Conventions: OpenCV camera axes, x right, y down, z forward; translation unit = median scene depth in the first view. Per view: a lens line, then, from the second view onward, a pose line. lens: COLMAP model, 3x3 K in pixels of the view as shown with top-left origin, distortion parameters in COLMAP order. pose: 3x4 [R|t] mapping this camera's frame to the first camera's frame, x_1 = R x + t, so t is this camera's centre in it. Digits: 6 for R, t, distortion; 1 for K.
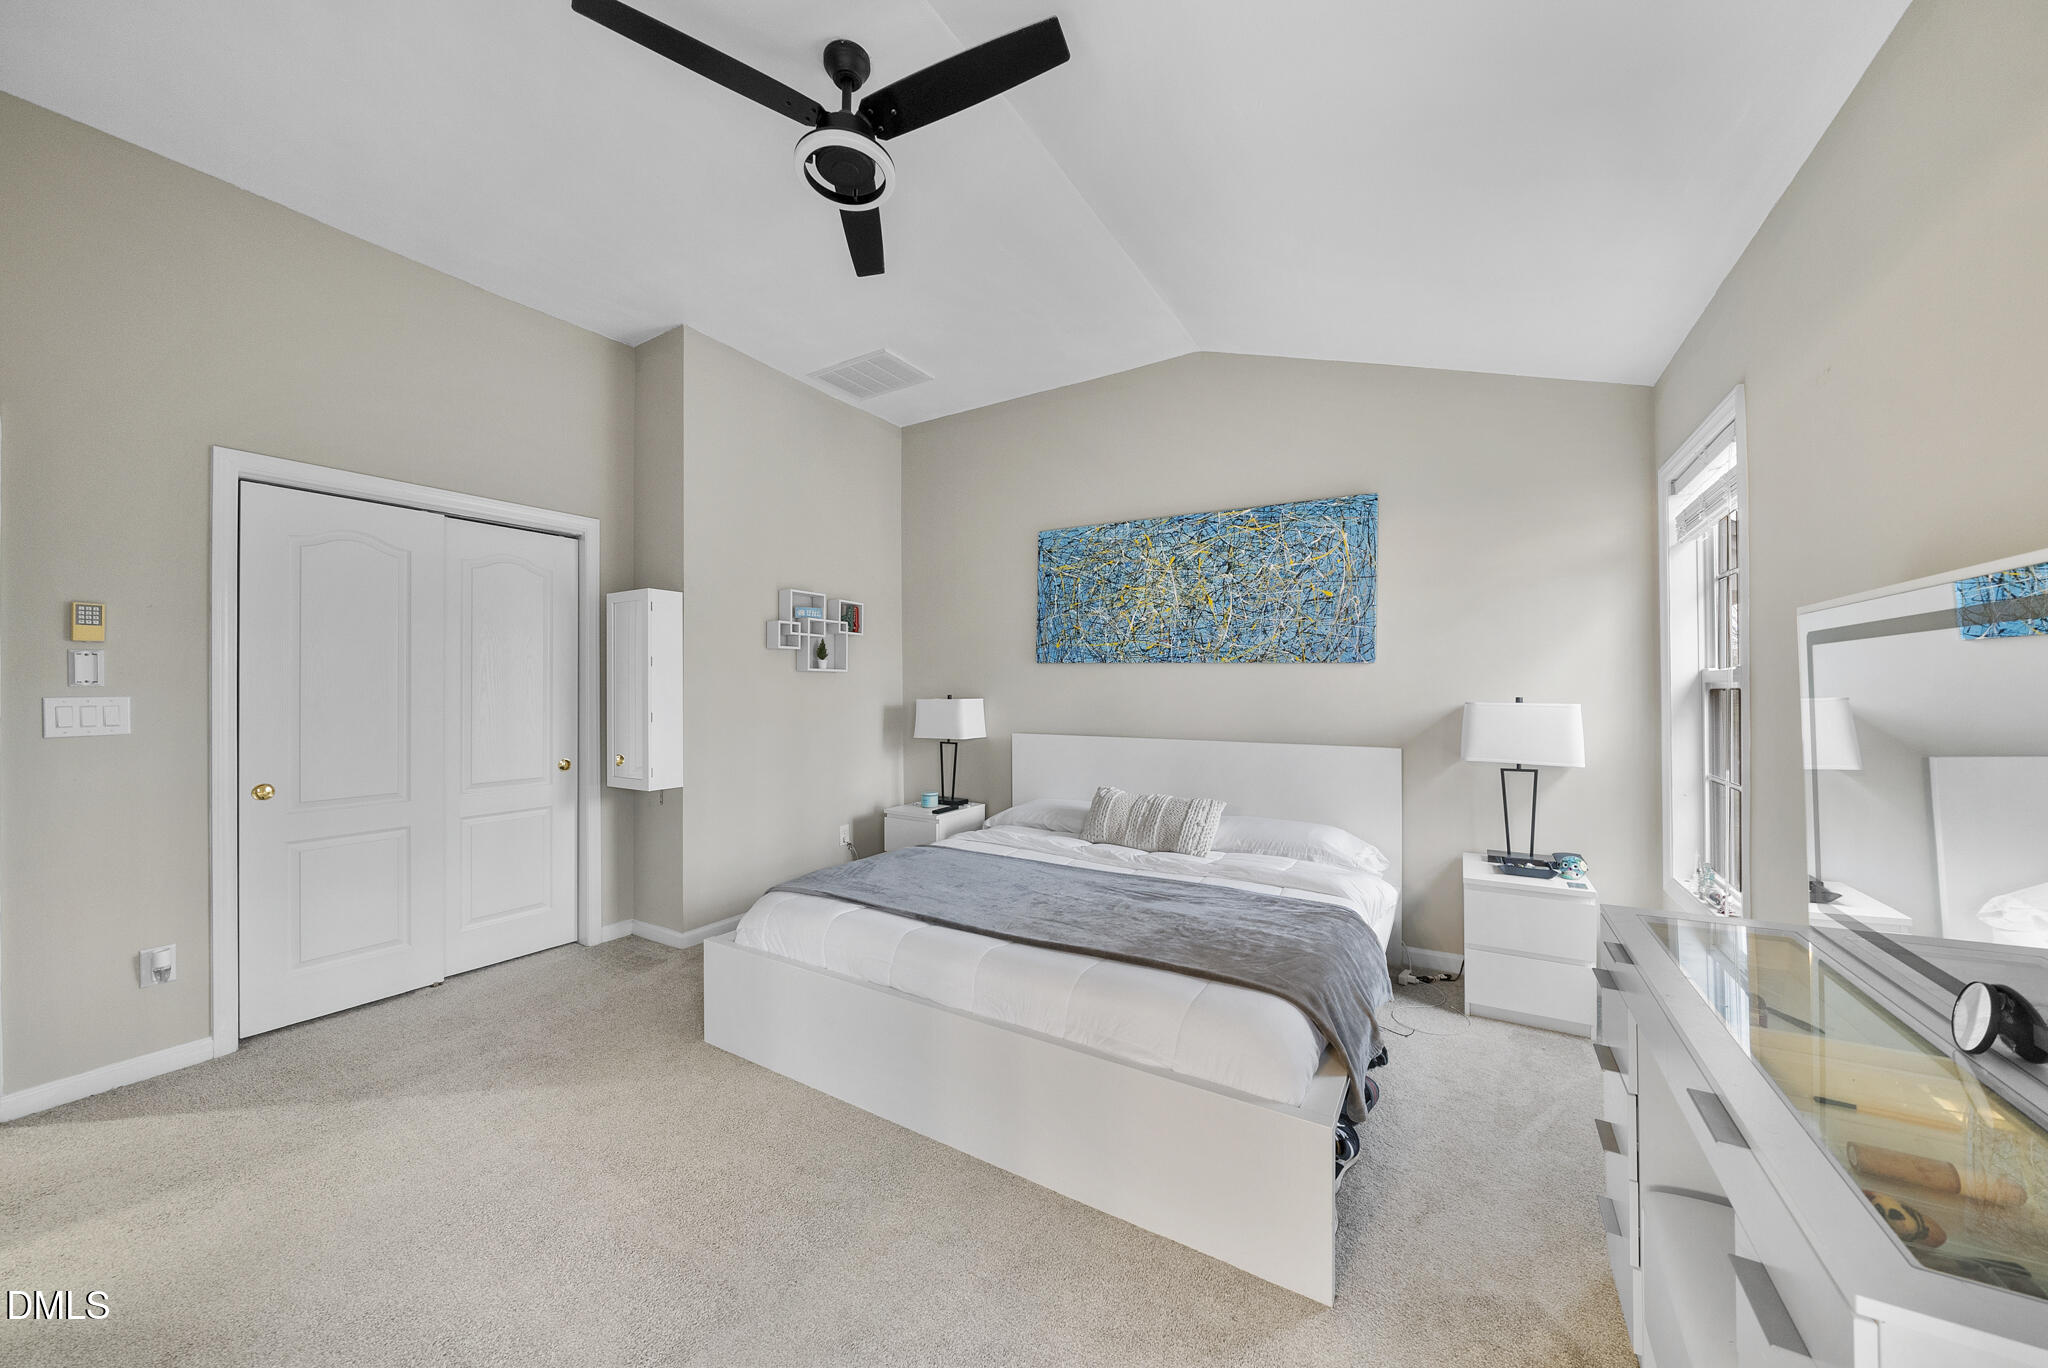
lens RADIAL K [[698.4, 0, 1022.3], [0, 698.4, 687.3], [0, 0, 1]] dist [-0.005023, -0.000493]
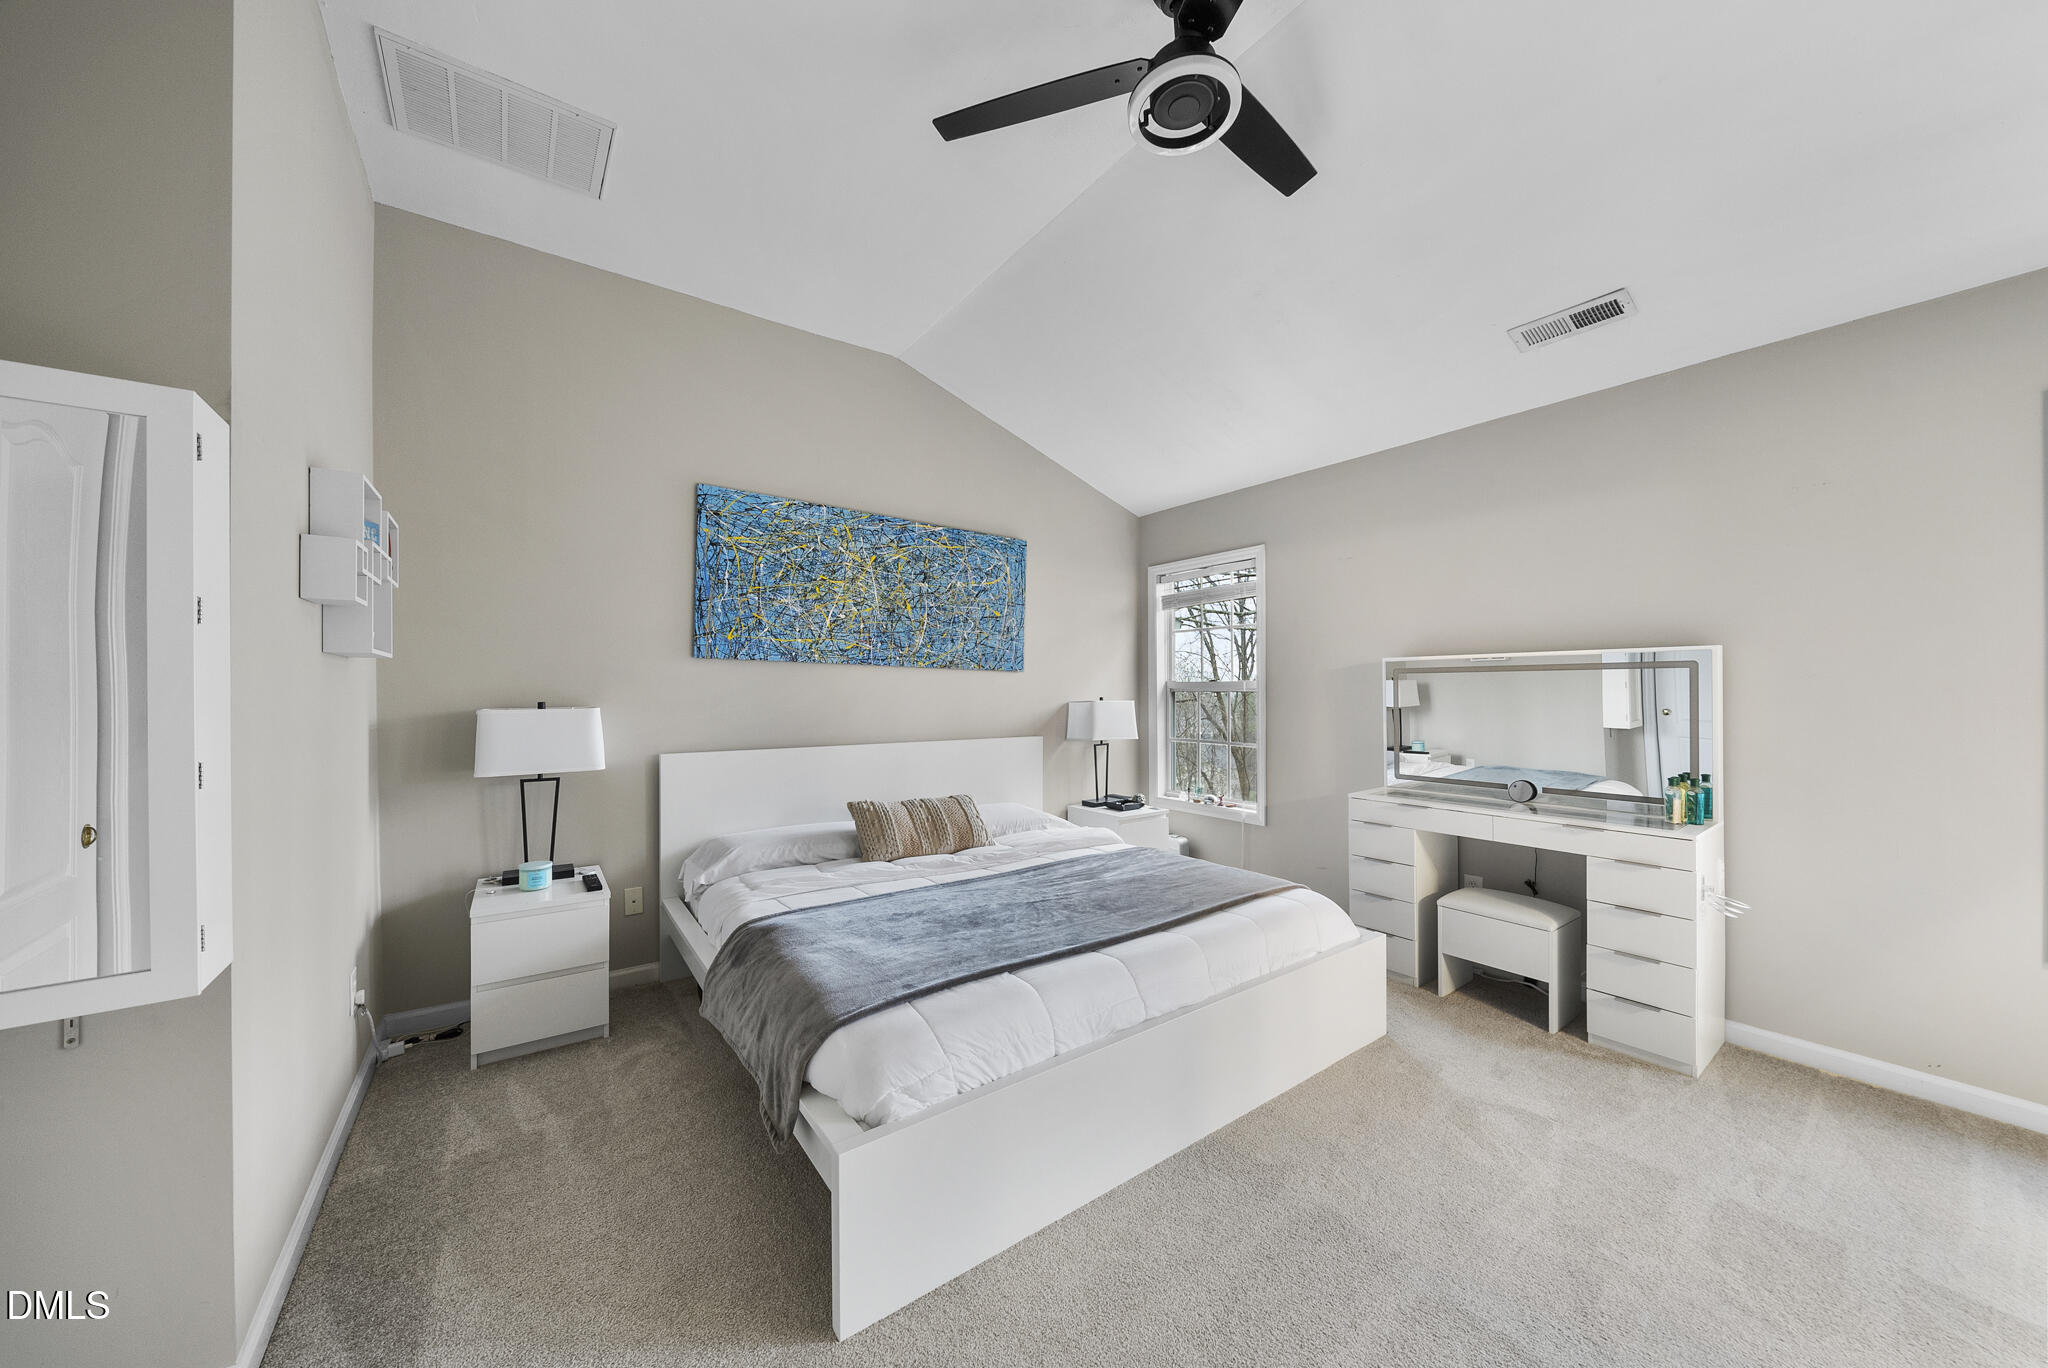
lens RADIAL K [[698.4, 0, 1014.6], [0, 698.4, 685.3], [0, 0, 1]] dist [-0.005023, -0.000493]
pose [[0.391635, 0.012804, 0.920031, -0.603195], [0.003875, 0.999871, -0.015565, 0.008589], [-0.920112, 0.009660, 0.391535, 0.449188]]
